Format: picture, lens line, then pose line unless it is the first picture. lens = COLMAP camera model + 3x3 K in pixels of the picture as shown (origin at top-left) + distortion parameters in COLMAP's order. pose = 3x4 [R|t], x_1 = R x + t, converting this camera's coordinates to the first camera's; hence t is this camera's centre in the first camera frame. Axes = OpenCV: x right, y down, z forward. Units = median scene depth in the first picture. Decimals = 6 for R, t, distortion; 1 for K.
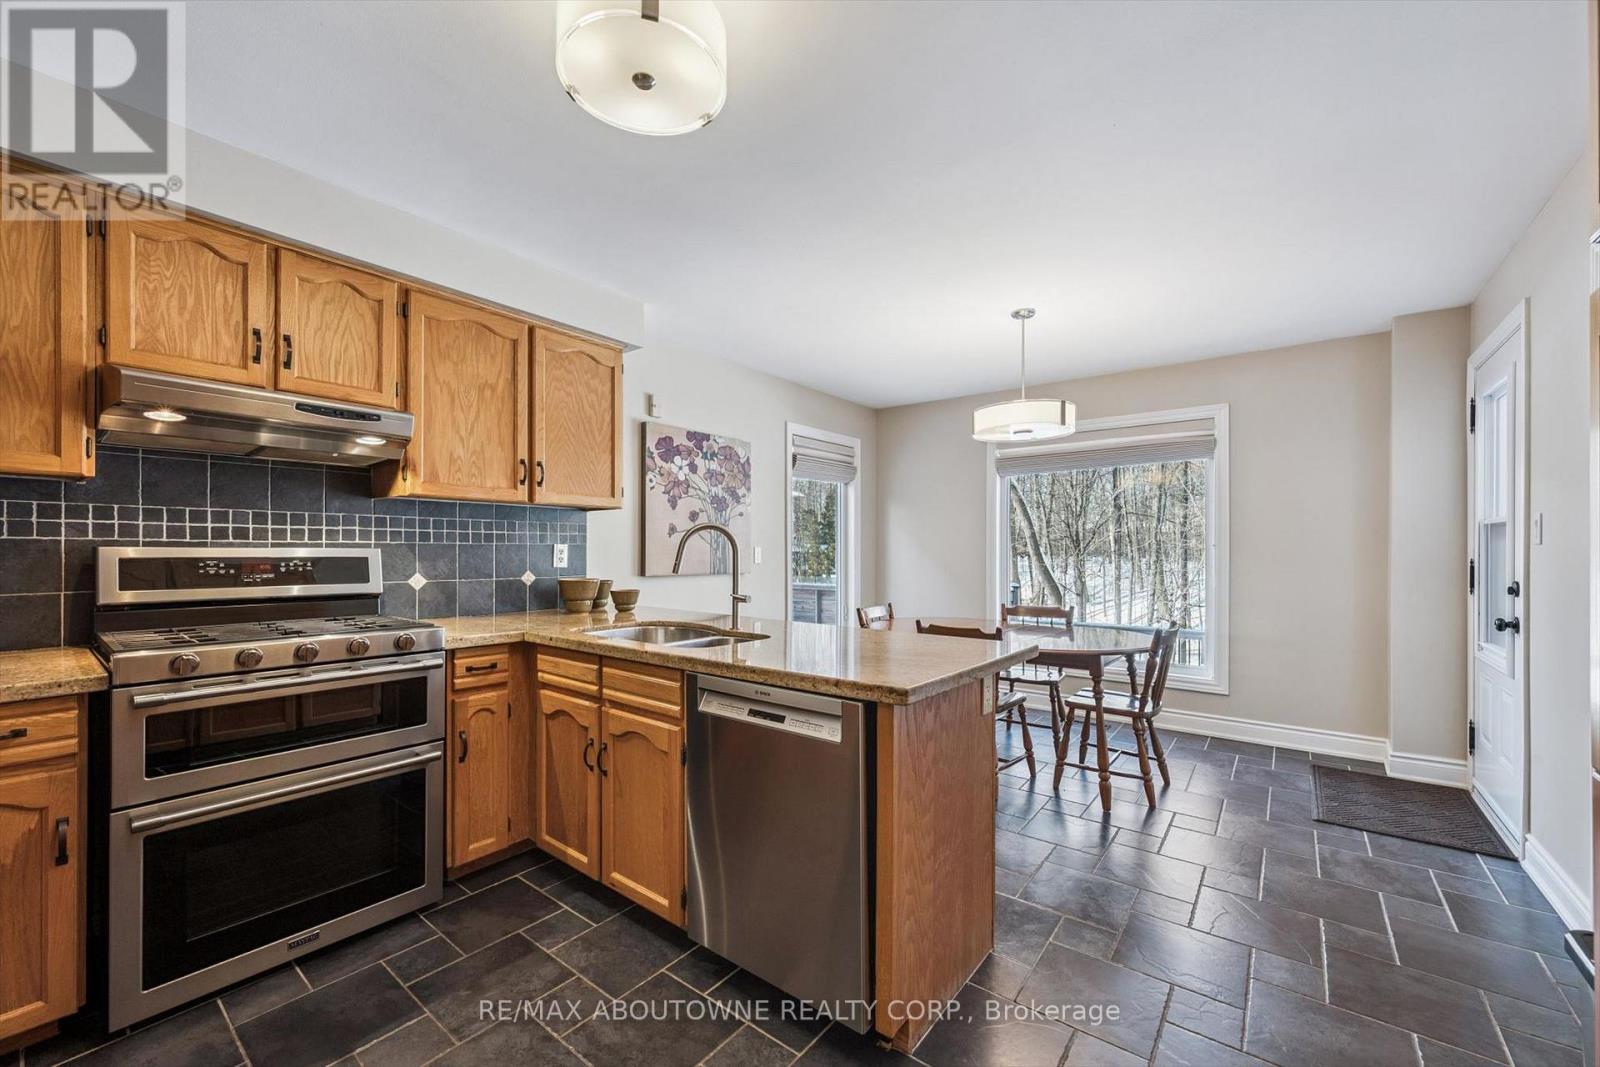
lens RADIAL K [[622.8, 0, 801.9], [0, 622.8, 542.8], [0, 0, 1]] dist [0.001024, 0.000522]
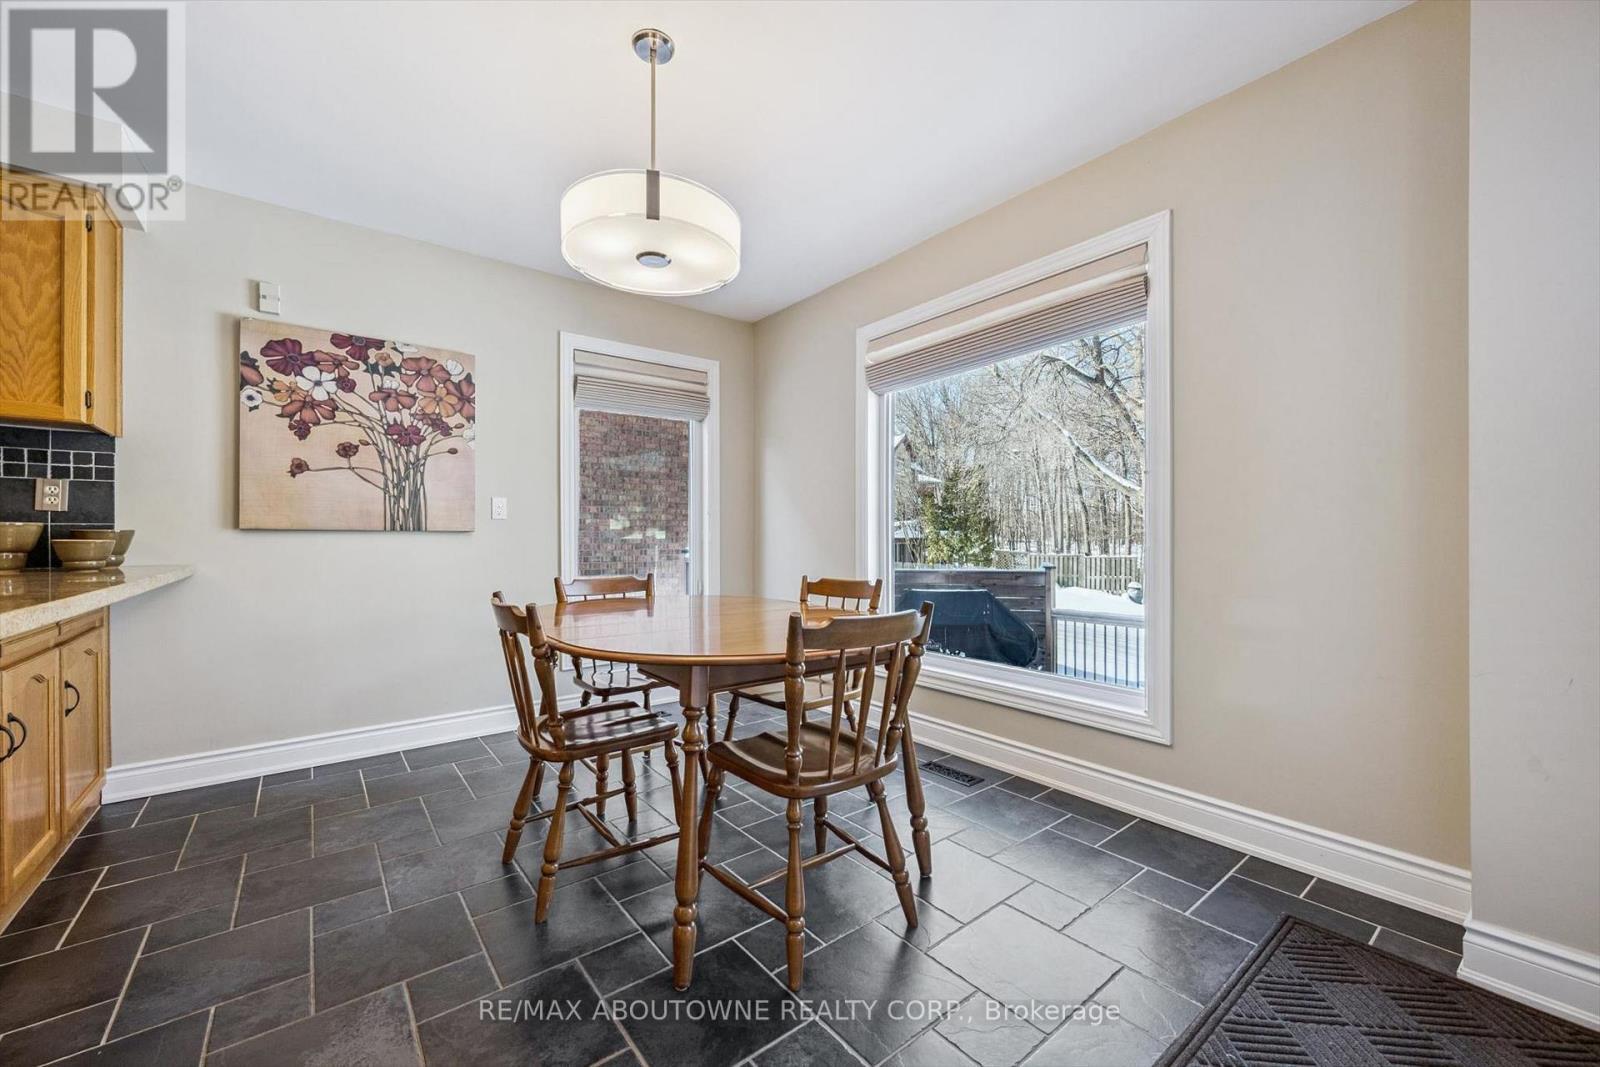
lens RADIAL K [[622.8, 0, 800.6], [0, 622.8, 535.0], [0, 0, 1]] dist [0.001024, 0.000522]
pose [[0.971994, -0.004890, -0.234953, 0.568447], [0.006071, 0.999972, 0.004305, 0.062968], [0.234926, -0.005611, 0.971997, 0.451111]]
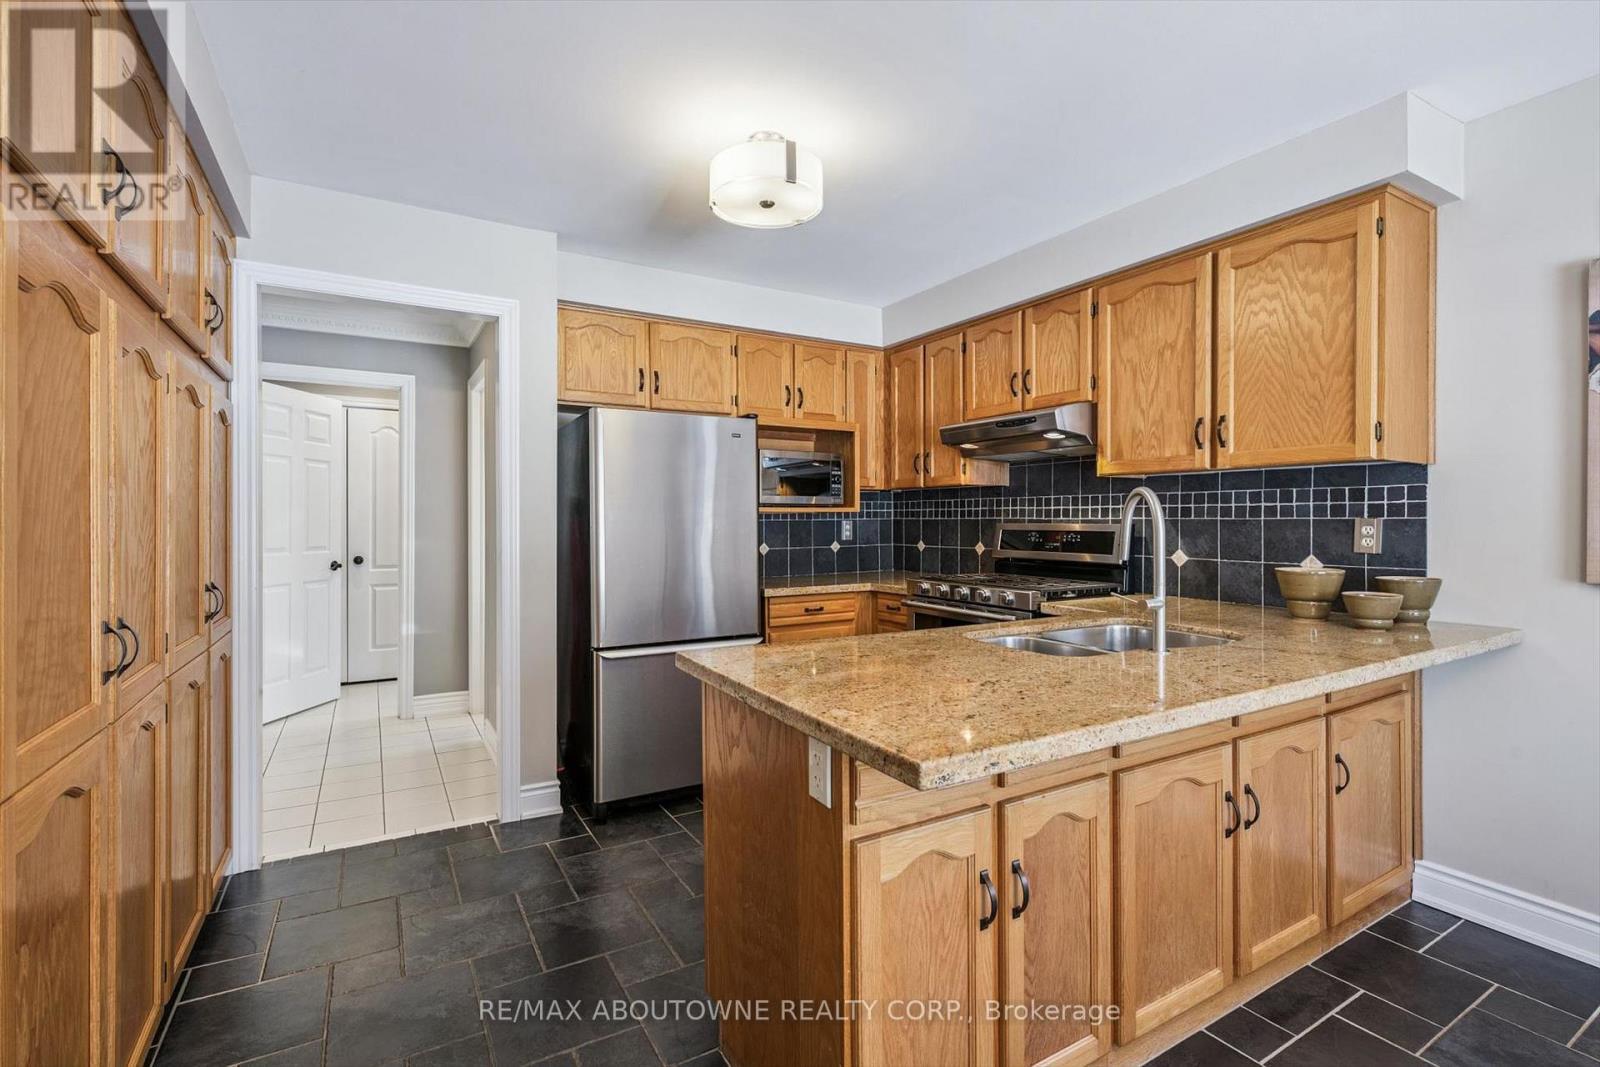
lens RADIAL K [[716.2, 0, 794.2], [0, 716.2, 523.9], [0, 0, 1]] dist [0.000230, 0.000374]
pose [[-0.368330, 0.001005, -0.929695, 0.495313], [0.007456, 0.999970, -0.001873, 0.004561], [0.929665, -0.007622, -0.368326, 0.644665]]
